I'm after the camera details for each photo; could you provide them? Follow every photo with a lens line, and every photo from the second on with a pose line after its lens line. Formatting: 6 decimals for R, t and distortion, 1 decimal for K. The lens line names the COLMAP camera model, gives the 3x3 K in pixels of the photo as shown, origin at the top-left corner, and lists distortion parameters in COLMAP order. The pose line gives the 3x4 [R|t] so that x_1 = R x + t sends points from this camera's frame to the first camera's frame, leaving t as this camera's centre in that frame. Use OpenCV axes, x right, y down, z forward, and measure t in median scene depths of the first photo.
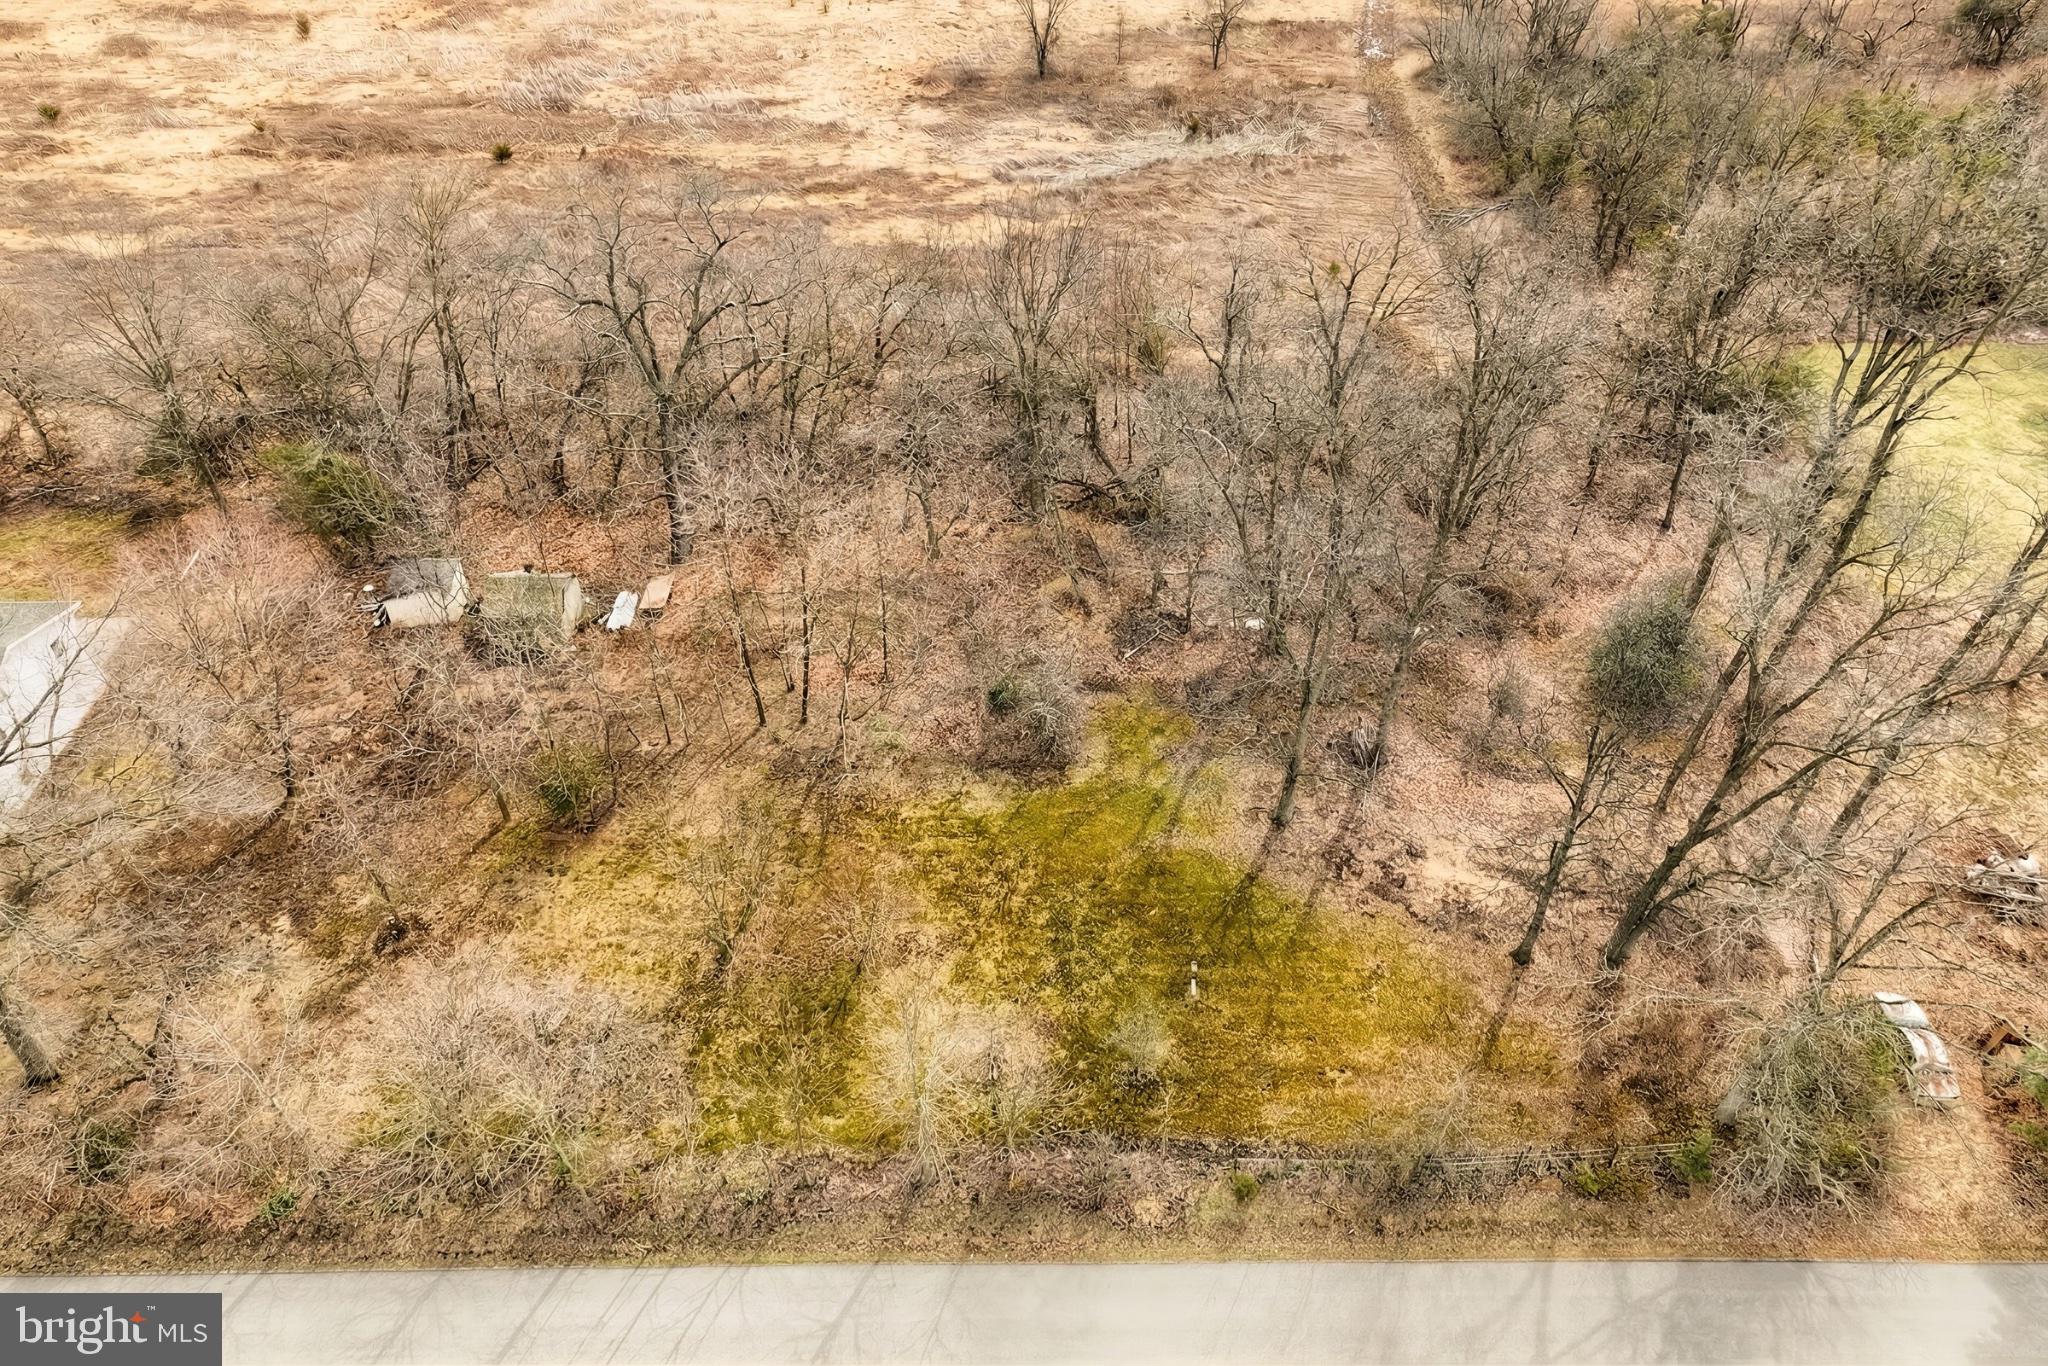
lens RADIAL K [[1430.9, 0, 1024.0], [0, 1430.9, 683.0], [0, 0, 1]] dist [0.008108, 0.003507]
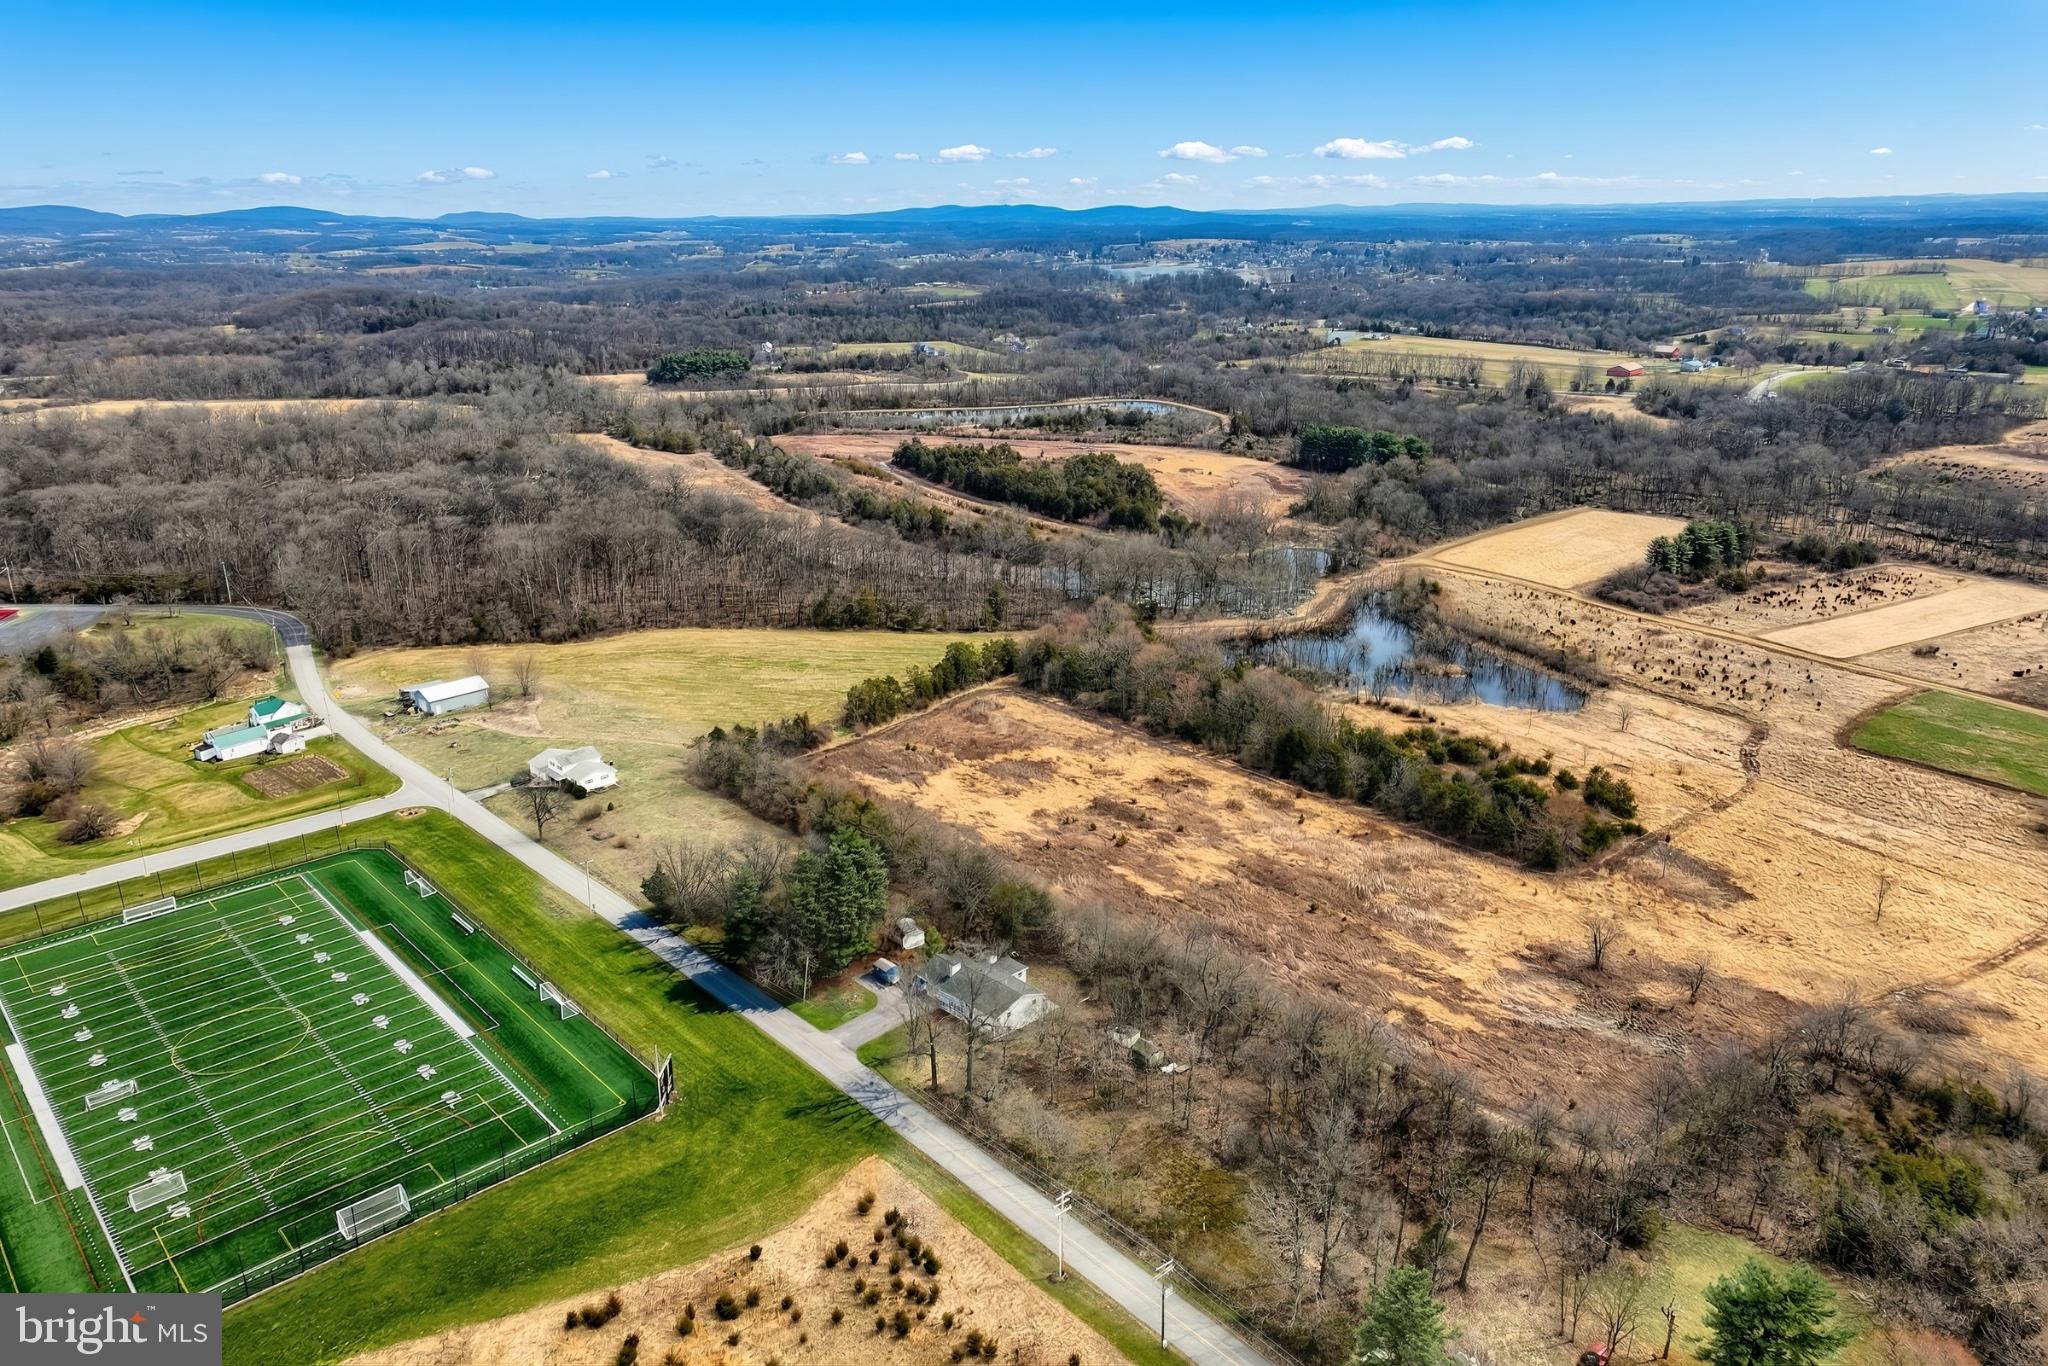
lens RADIAL K [[1430.9, 0, 1024.0], [0, 1430.9, 683.0], [0, 0, 1]] dist [0.008108, 0.003507]
pose [[0.663754, 0.237588, -0.709213, 1.498141], [-0.517169, 0.830797, -0.205702, 0.054121], [0.540339, 0.503318, 0.674318, -1.645232]]
